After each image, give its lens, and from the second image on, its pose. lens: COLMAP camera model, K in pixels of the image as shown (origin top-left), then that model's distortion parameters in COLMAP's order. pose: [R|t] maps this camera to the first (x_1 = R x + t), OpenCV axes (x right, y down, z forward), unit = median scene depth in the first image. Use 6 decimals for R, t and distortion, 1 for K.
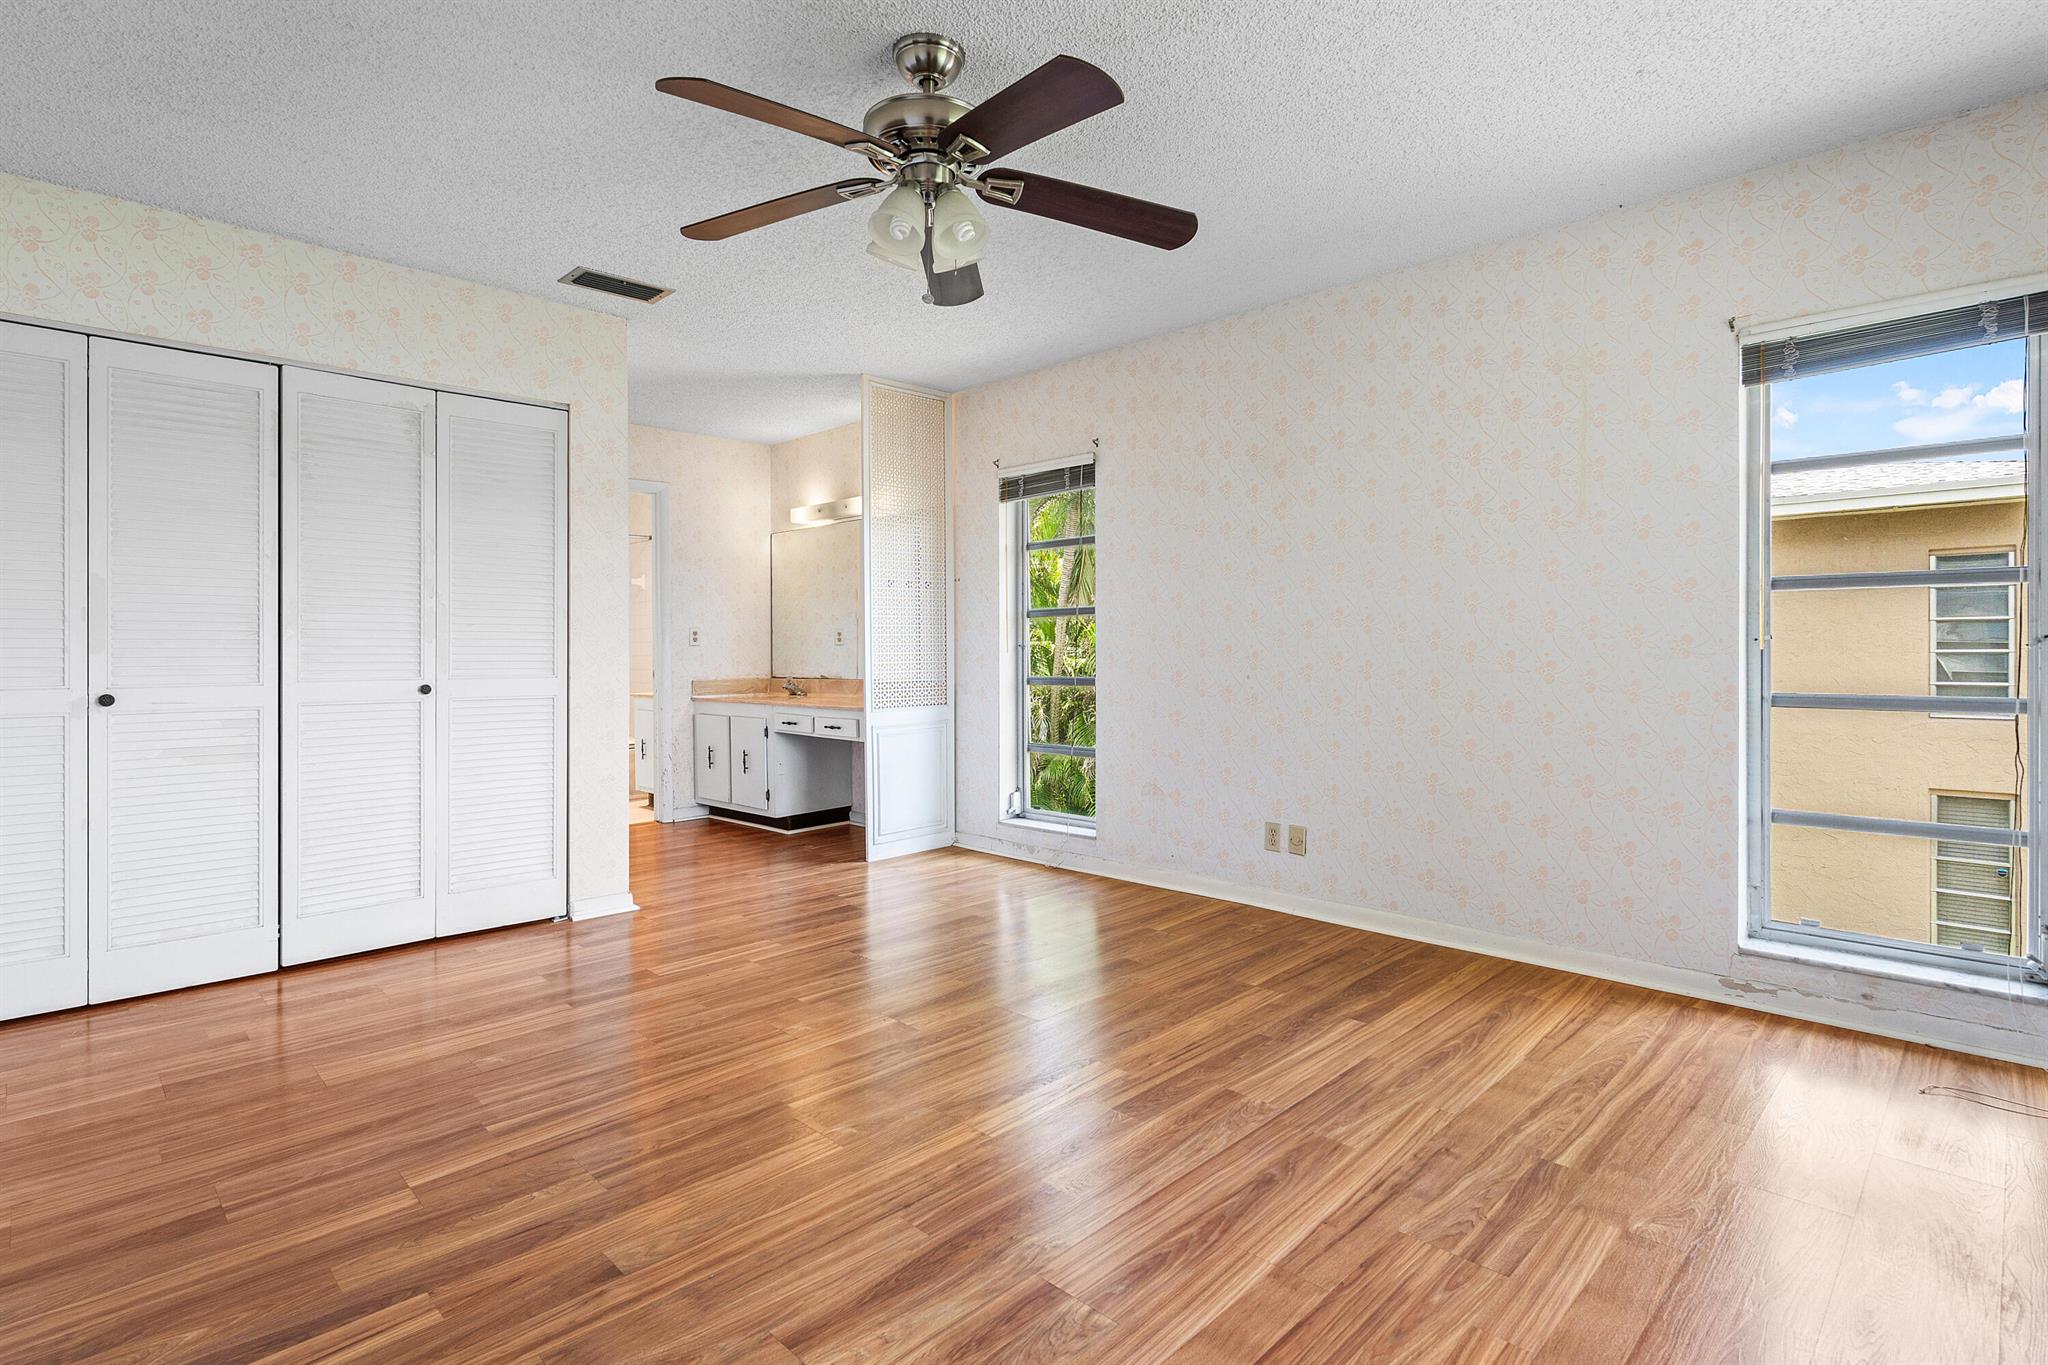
lens RADIAL K [[994.3, 0, 1027.4], [0, 994.3, 654.6], [0, 0, 1]] dist [-0.000325, 0.000040]
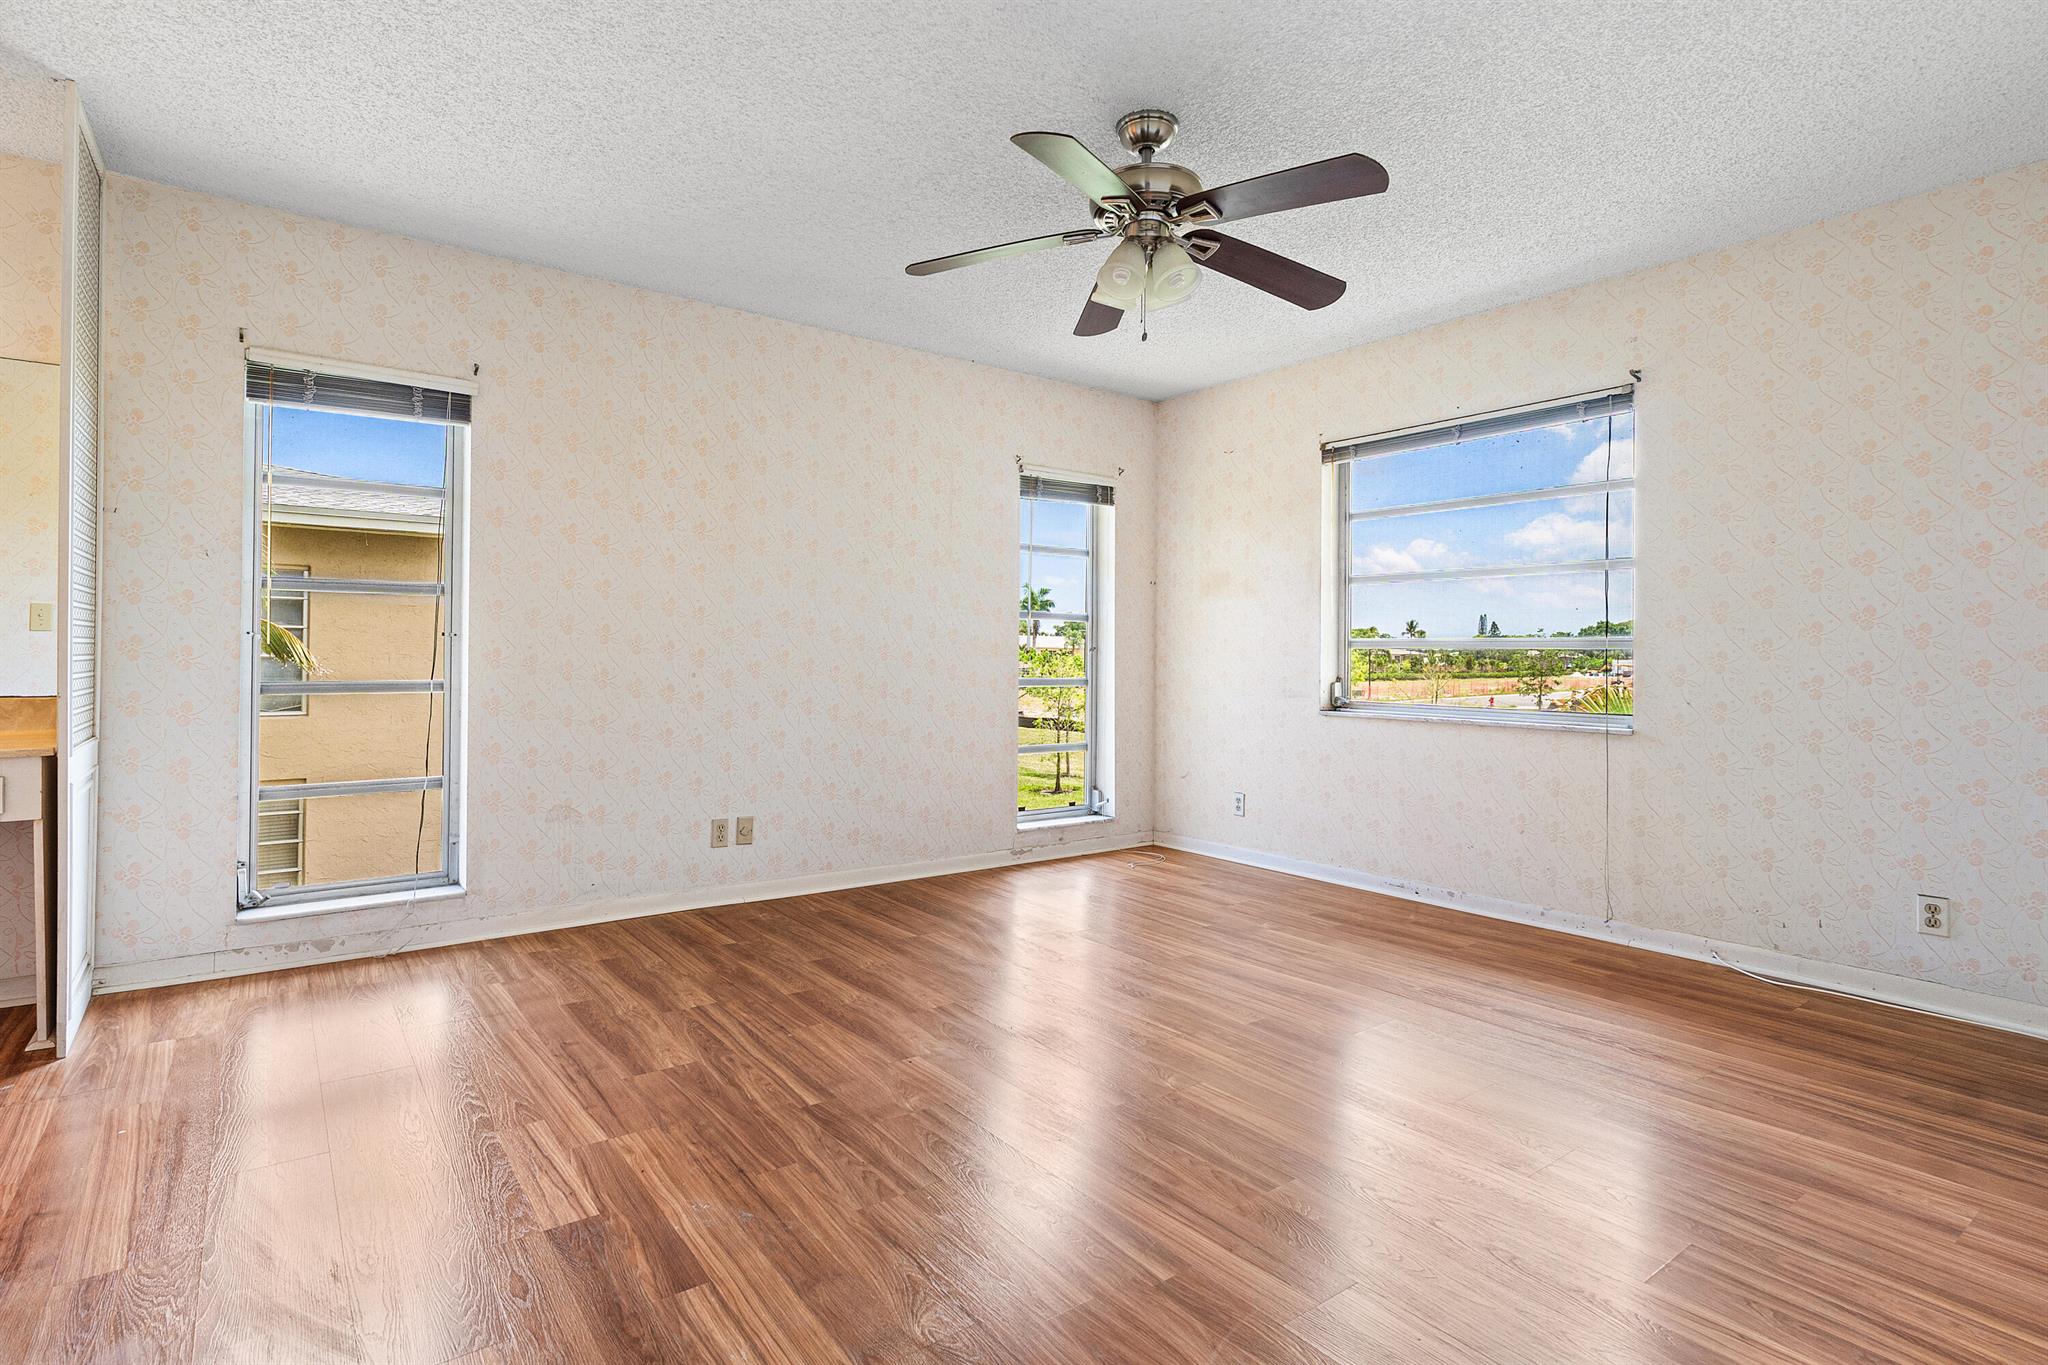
lens RADIAL K [[994.3, 0, 1027.4], [0, 994.3, 654.6], [0, 0, 1]] dist [-0.000325, 0.000040]
pose [[0.151834, 0.011583, 0.988338, -0.826896], [-0.003044, 0.999932, -0.011251, 0.015209], [-0.988401, -0.001300, 0.151859, 0.635388]]
